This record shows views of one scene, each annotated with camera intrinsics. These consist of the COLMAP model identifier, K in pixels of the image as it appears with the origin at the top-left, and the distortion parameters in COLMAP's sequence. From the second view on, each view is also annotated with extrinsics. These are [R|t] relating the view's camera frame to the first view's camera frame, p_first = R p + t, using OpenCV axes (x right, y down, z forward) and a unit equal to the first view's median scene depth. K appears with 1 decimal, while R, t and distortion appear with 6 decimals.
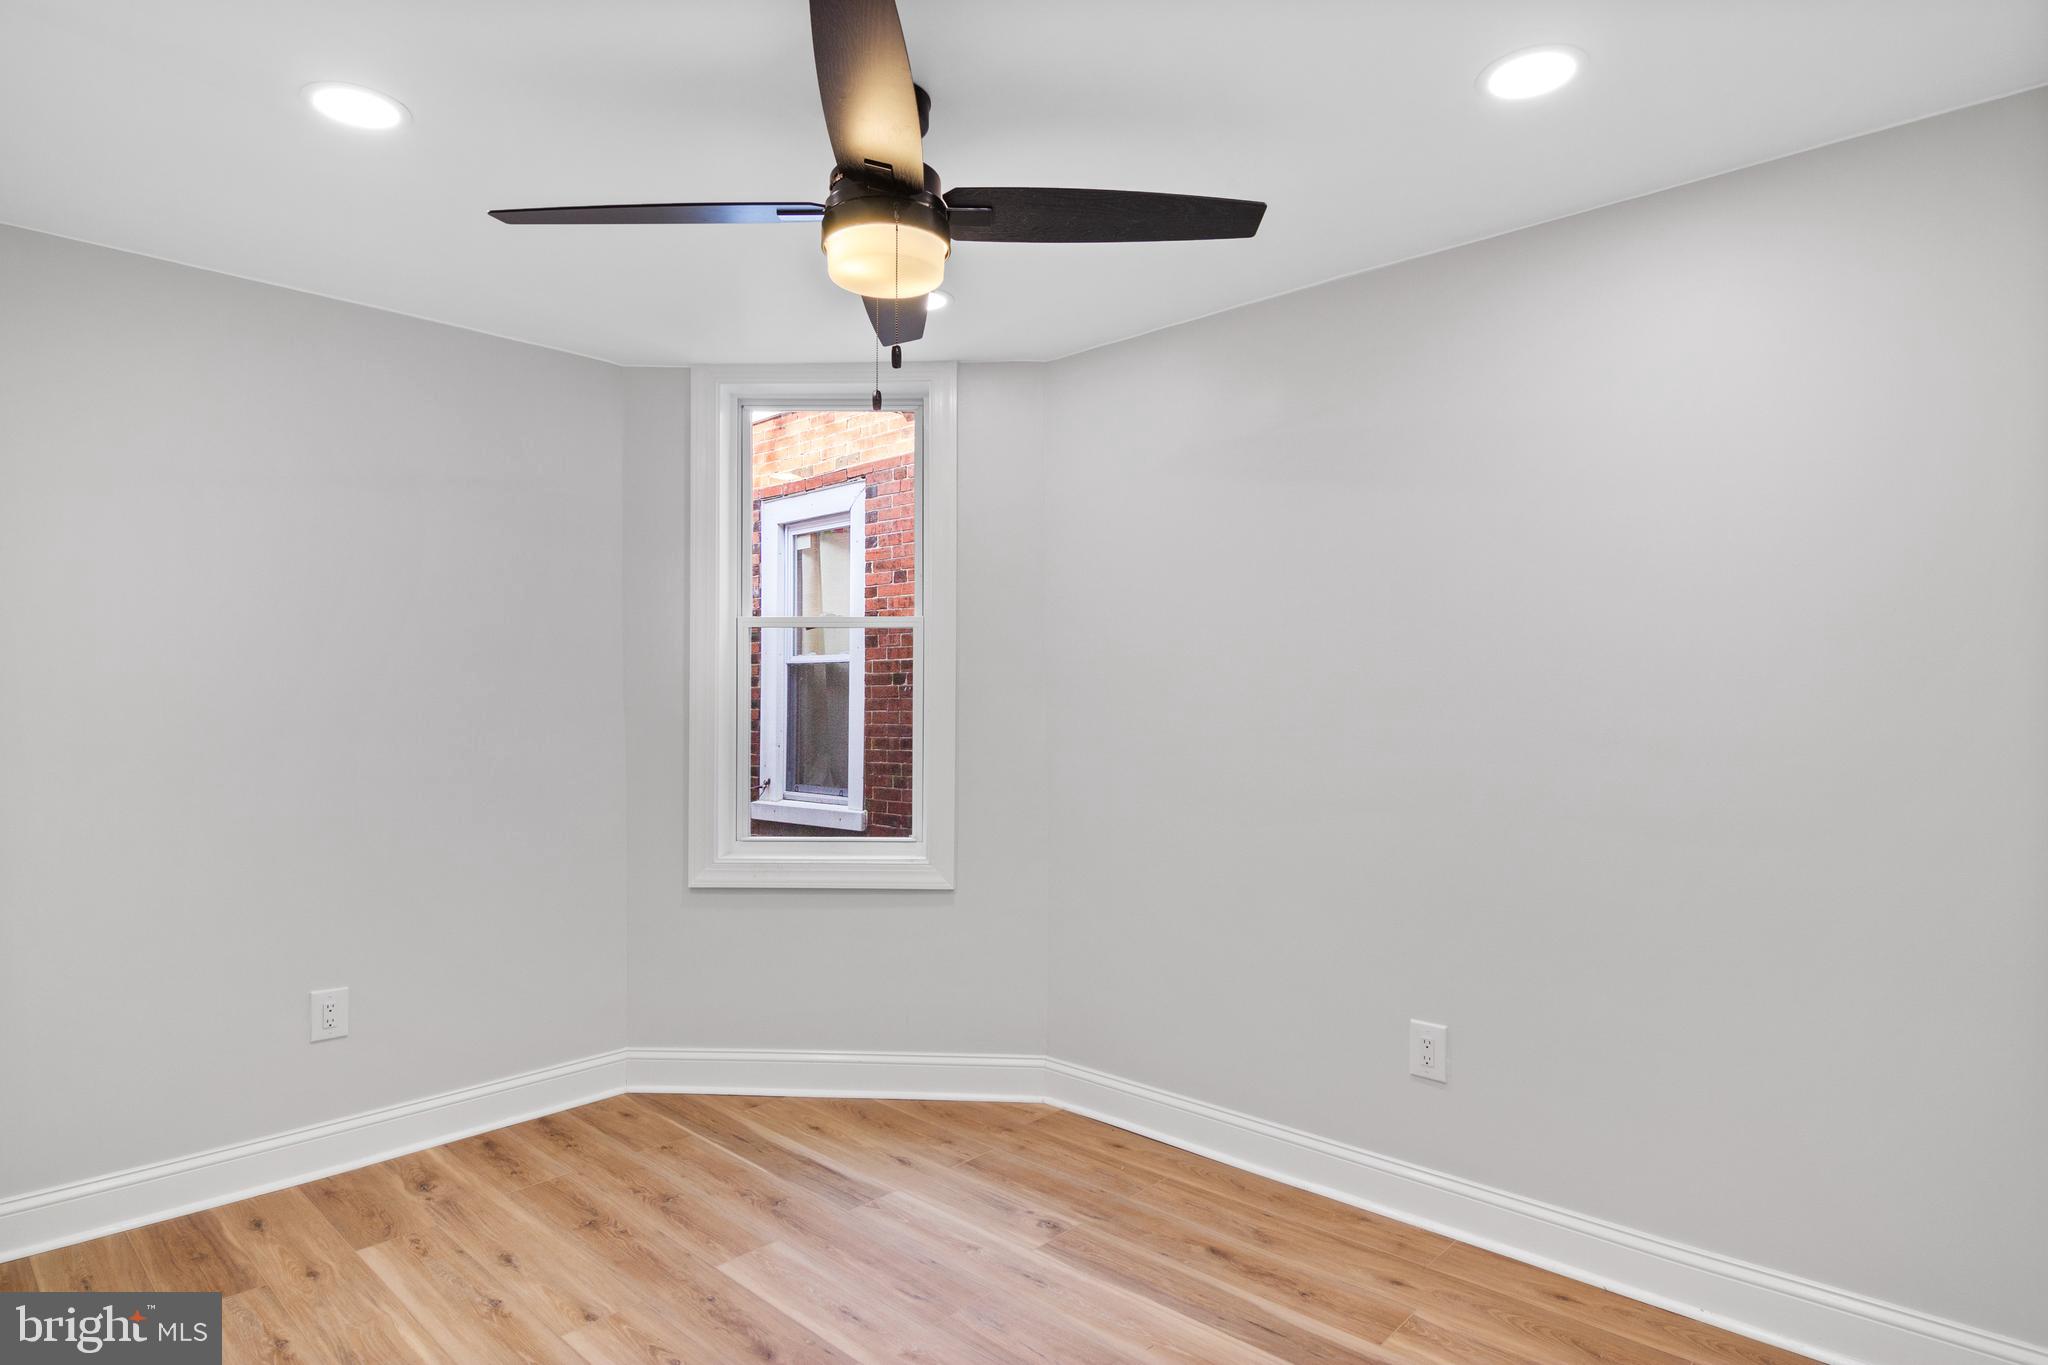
lens RADIAL K [[1082.3, 0, 1032.6], [0, 1082.3, 694.3], [0, 0, 1]] dist [-0.021825, -0.000734]
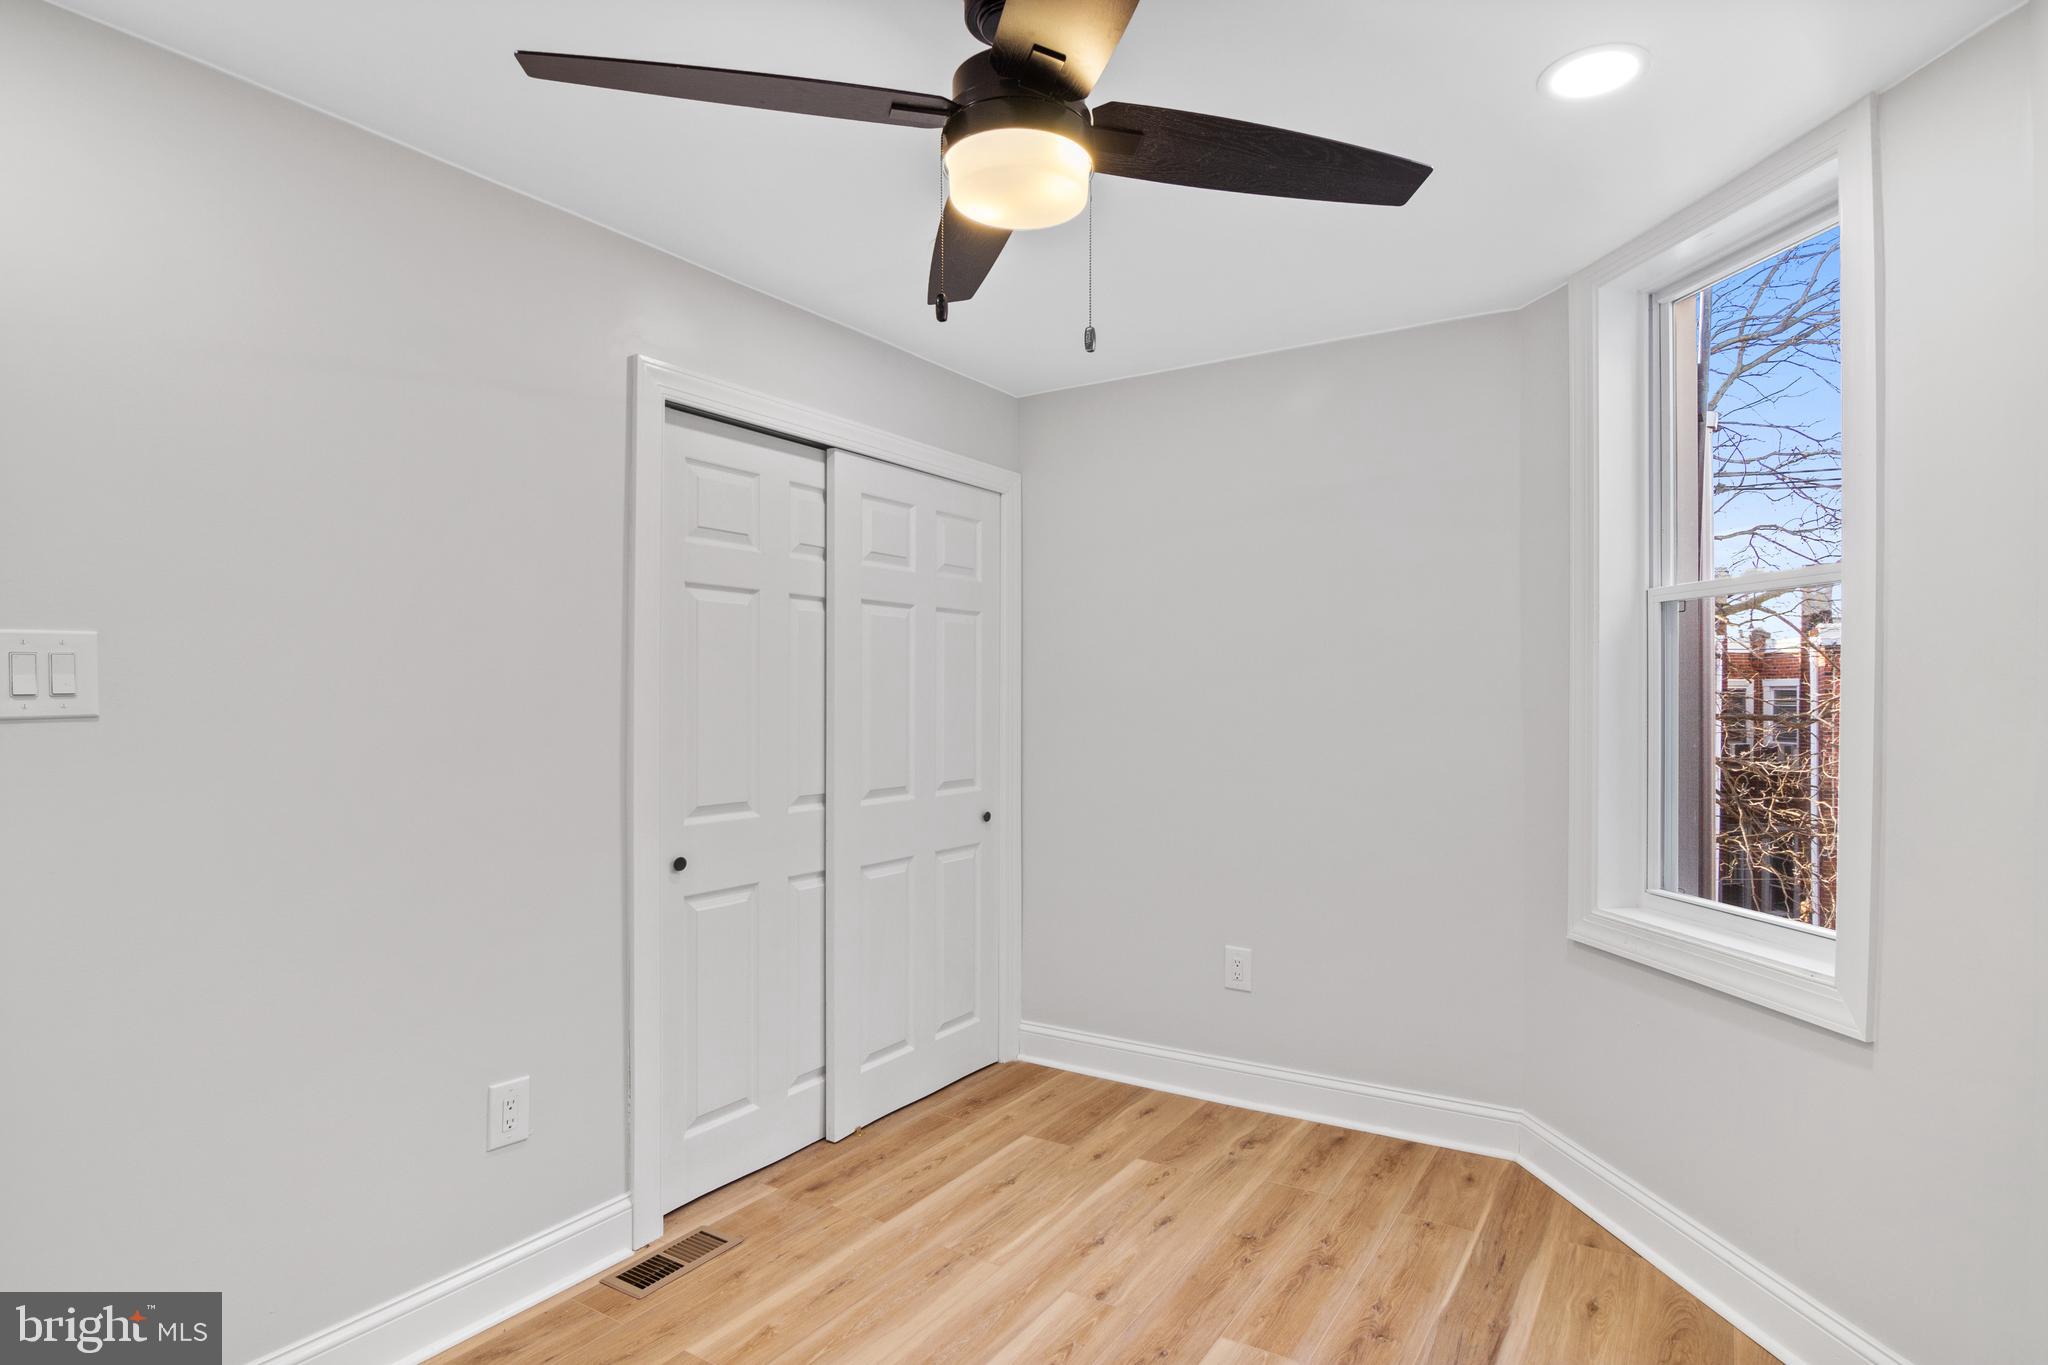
lens RADIAL K [[1052.4, 0, 1031.1], [0, 1052.4, 691.5], [0, 0, 1]] dist [-0.000694, -0.015602]
pose [[0.195789, -0.007384, -0.980618, 0.447106], [0.009950, 0.999935, -0.005543, -0.001443], [0.980596, -0.008672, 0.195850, 0.566481]]
